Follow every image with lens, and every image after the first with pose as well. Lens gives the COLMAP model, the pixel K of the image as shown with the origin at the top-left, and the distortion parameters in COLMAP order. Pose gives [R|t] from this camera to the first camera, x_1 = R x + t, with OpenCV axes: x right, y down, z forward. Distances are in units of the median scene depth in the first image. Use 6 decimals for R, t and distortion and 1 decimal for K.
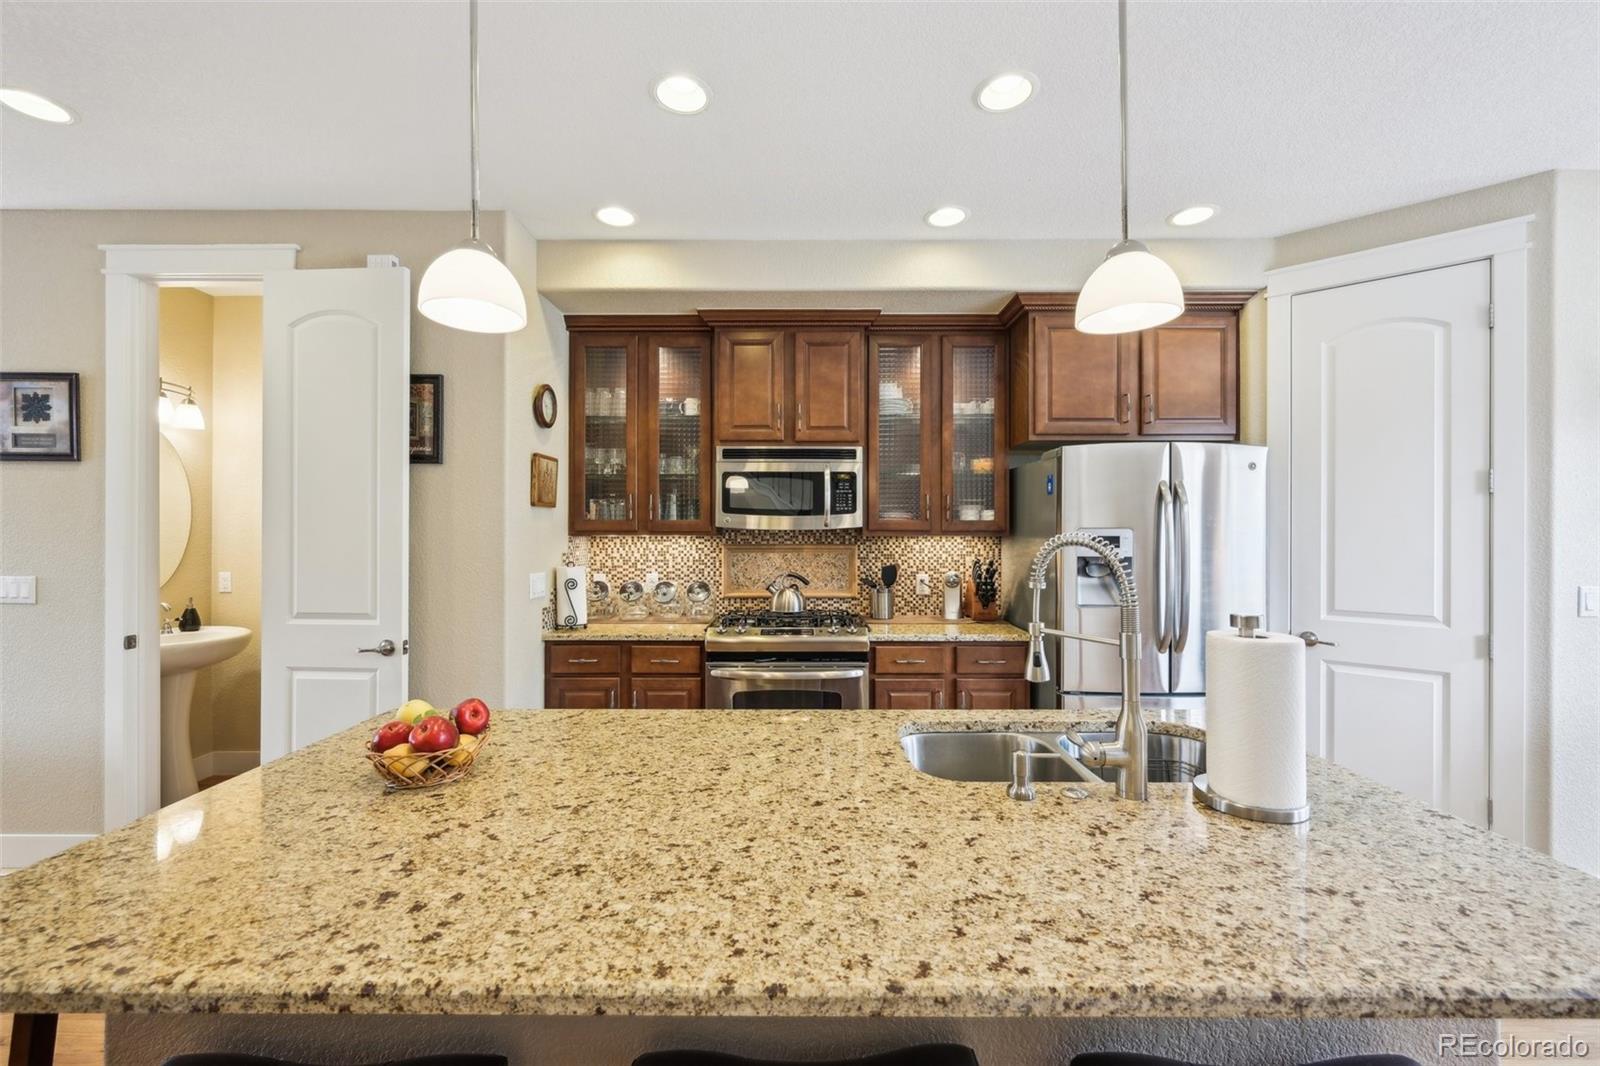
lens RADIAL K [[628.8, 0, 797.7], [0, 628.8, 529.0], [0, 0, 1]] dist [-0.003282, 0.000758]
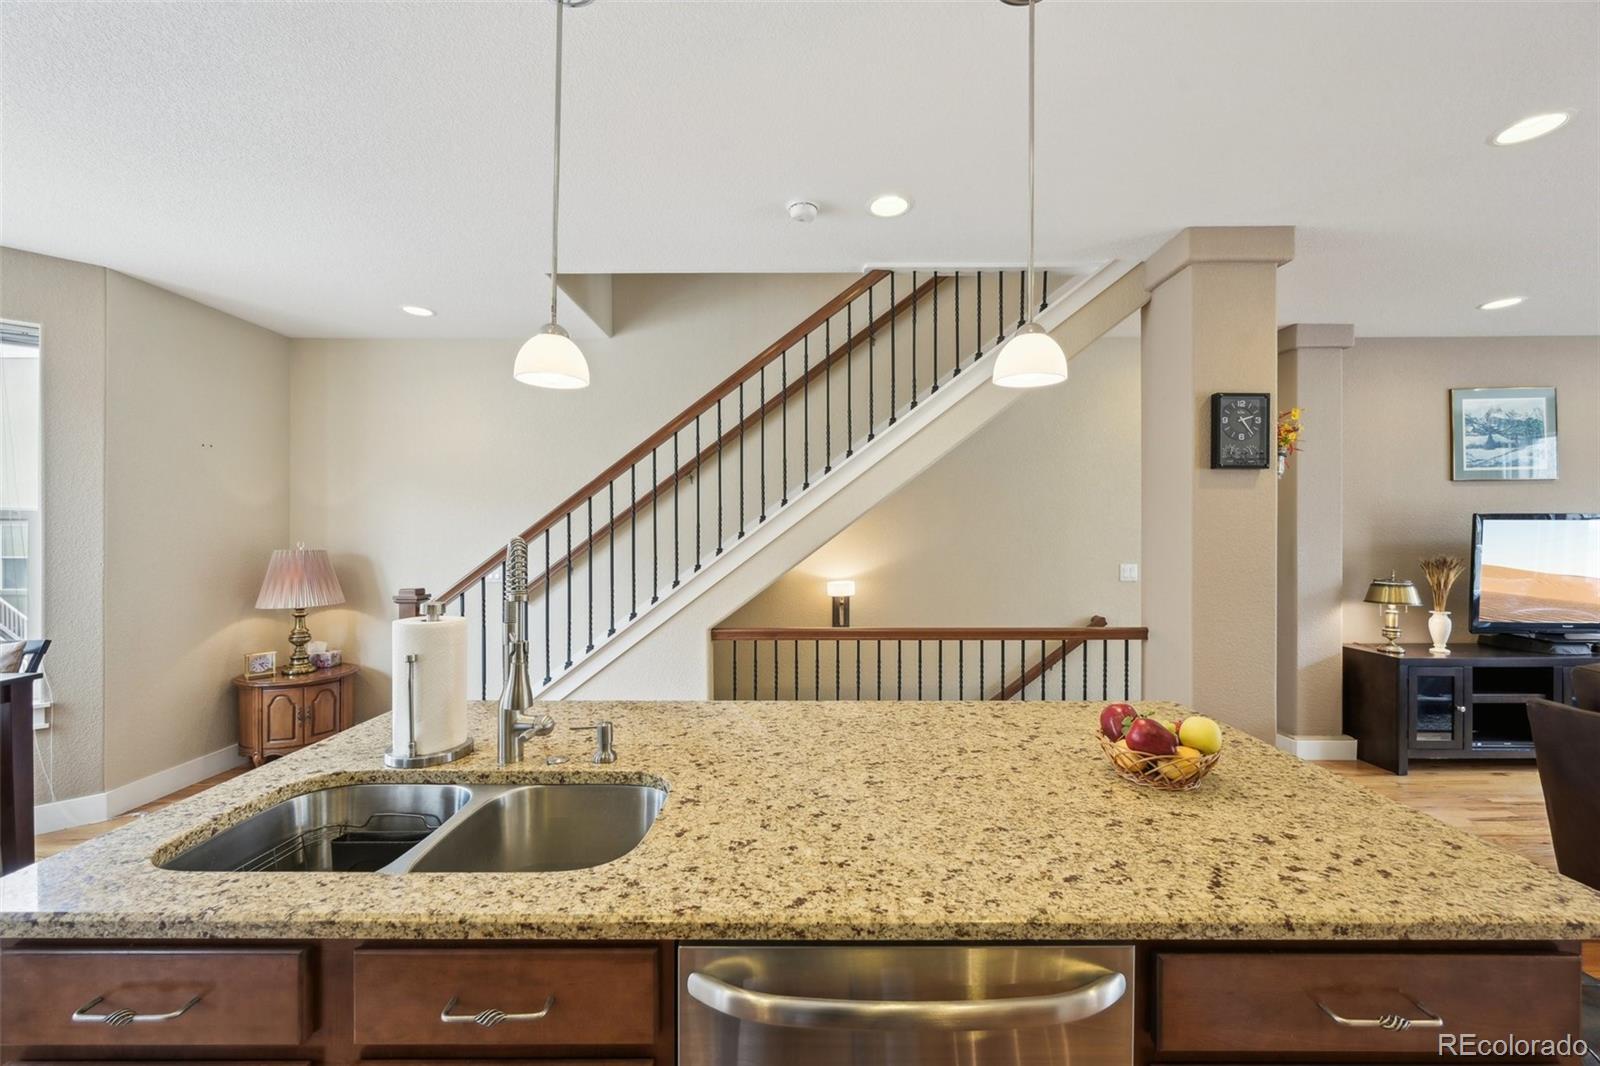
lens RADIAL K [[628.8, 0, 791.6], [0, 628.8, 534.0], [0, 0, 1]] dist [-0.003282, 0.000758]
pose [[-0.999979, -0.004282, 0.004833, 0.000198], [-0.004280, 0.999991, 0.000447, -0.000305], [-0.004835, 0.000426, -0.999988, 0.883272]]
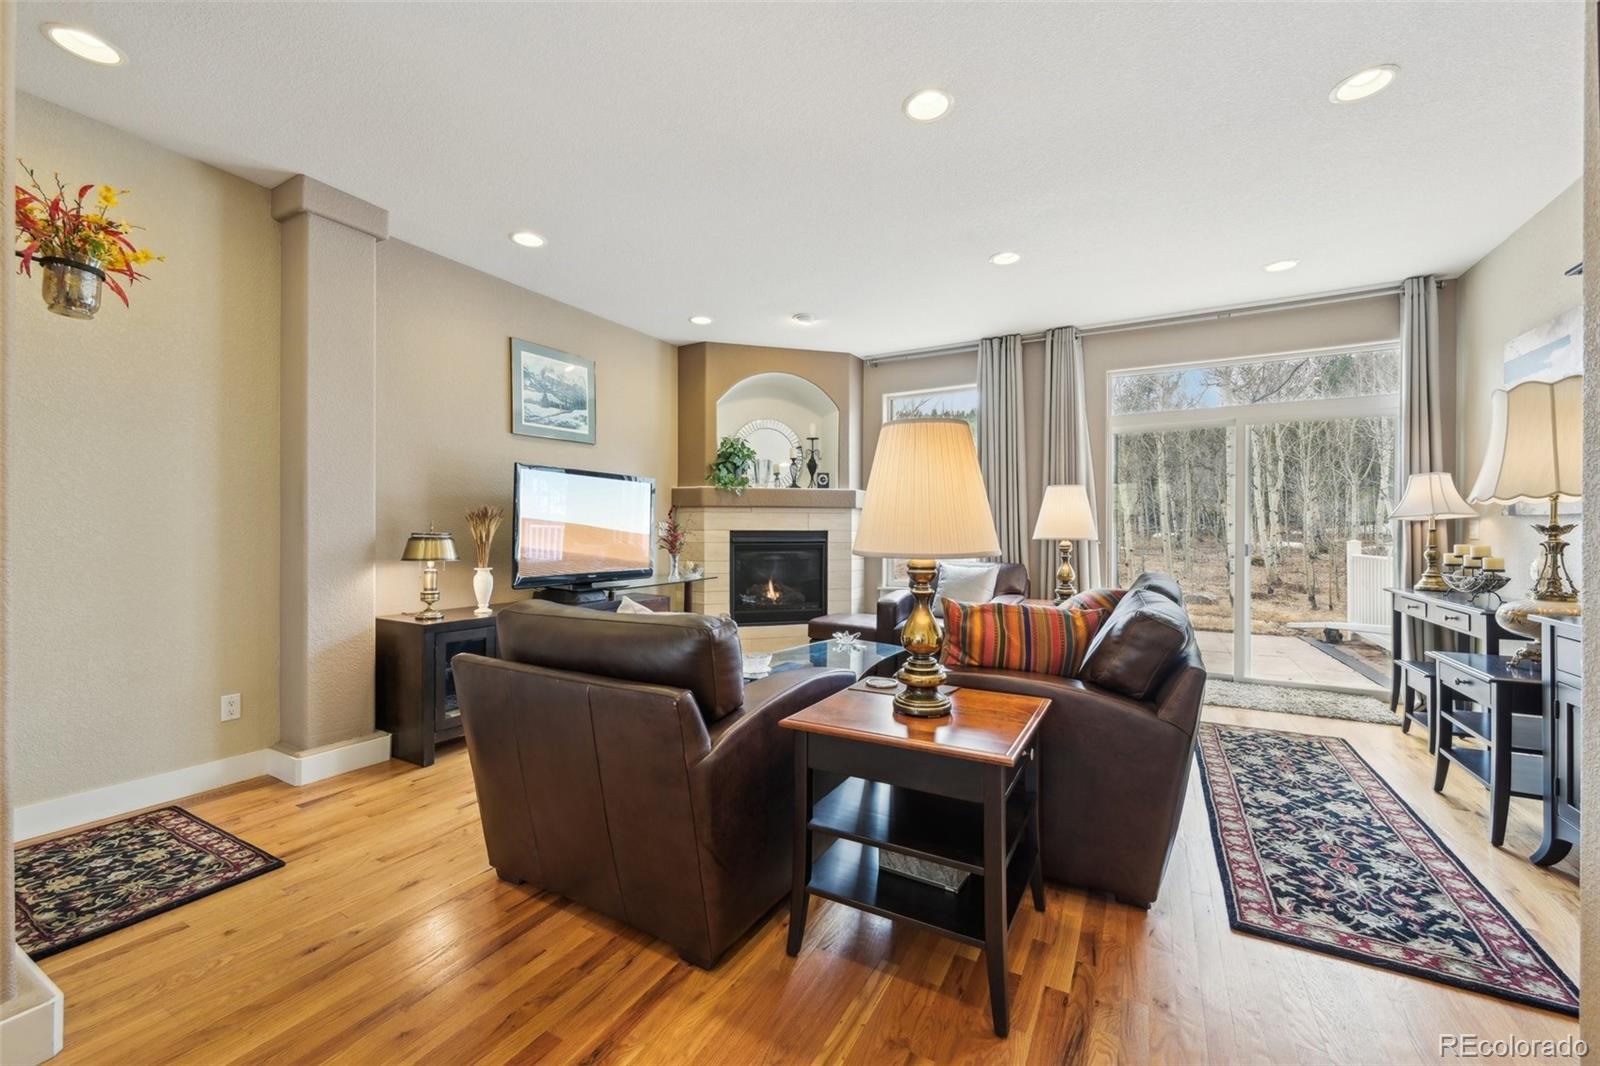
lens RADIAL K [[628.8, 0, 798.8], [0, 628.8, 536.7], [0, 0, 1]] dist [-0.003282, 0.000758]
pose [[-0.484848, 0.000047, -0.874598, -0.607741], [-0.002220, 0.999997, 0.001284, 0.096551], [0.874596, 0.002564, -0.484846, 0.659116]]
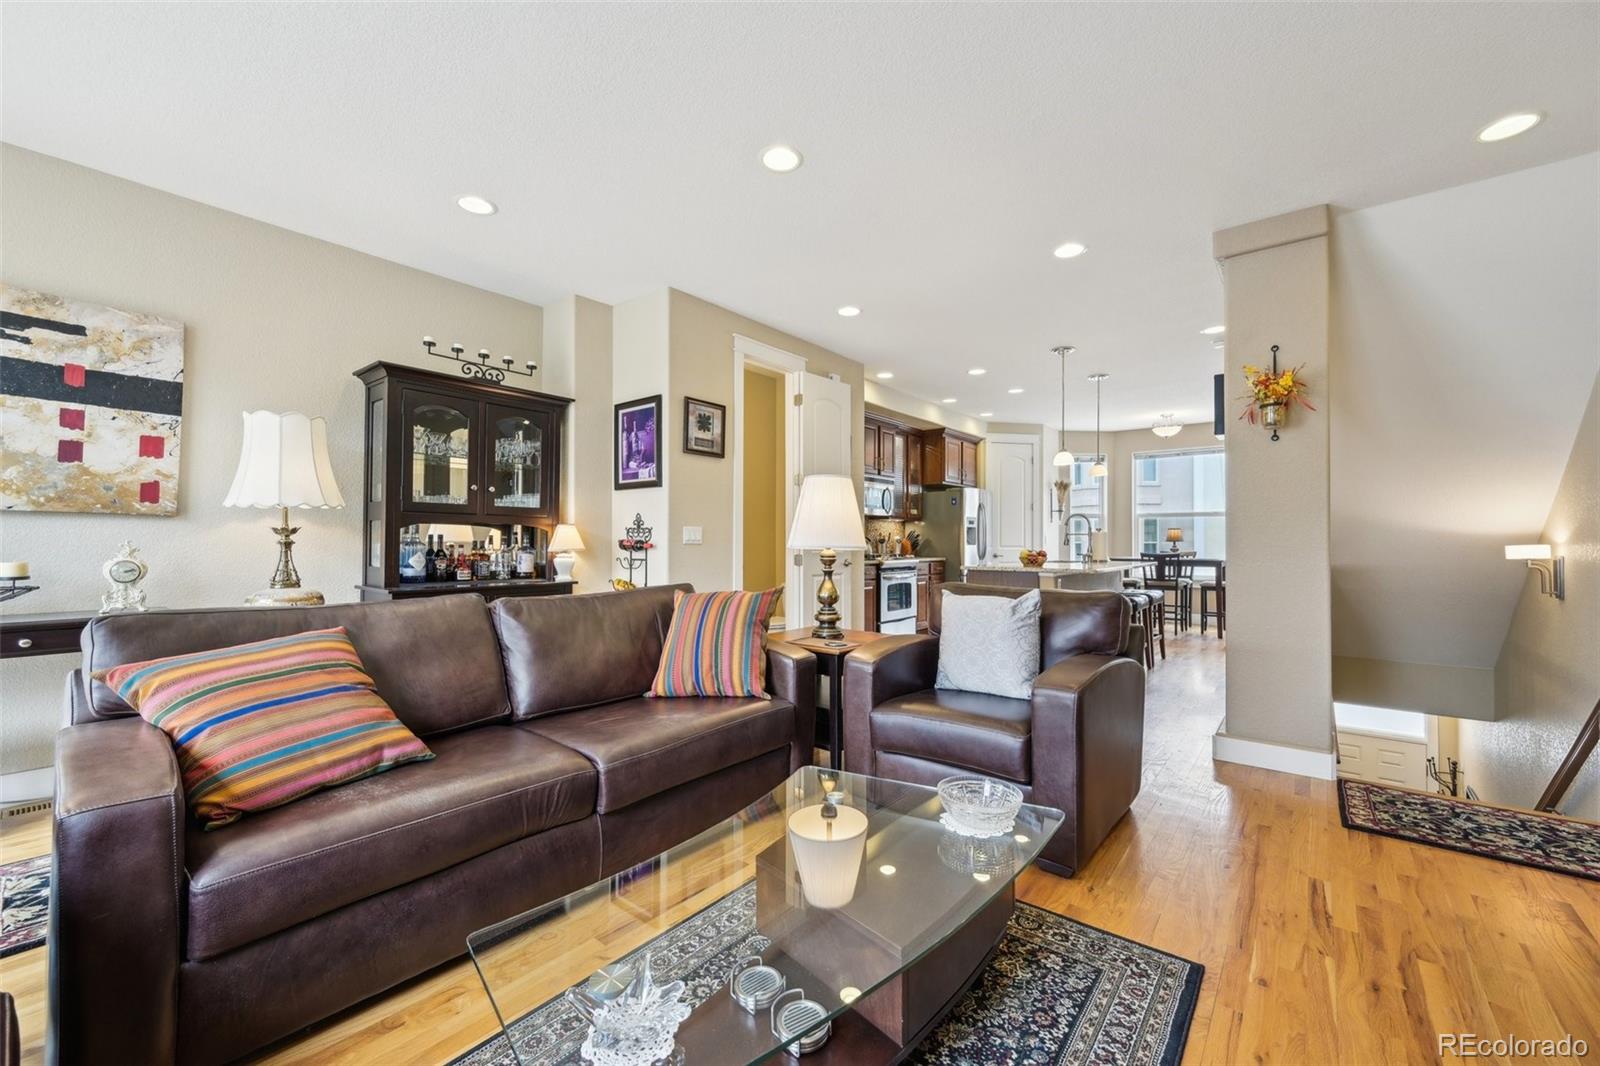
lens RADIAL K [[628.8, 0, 802.6], [0, 628.8, 535.2], [0, 0, 1]] dist [-0.003282, 0.000758]
pose [[0.630612, 0.007312, 0.776064, -2.098889], [-0.003422, 0.999972, -0.006641, 0.096894], [-0.776091, 0.001533, 0.630620, -0.199829]]
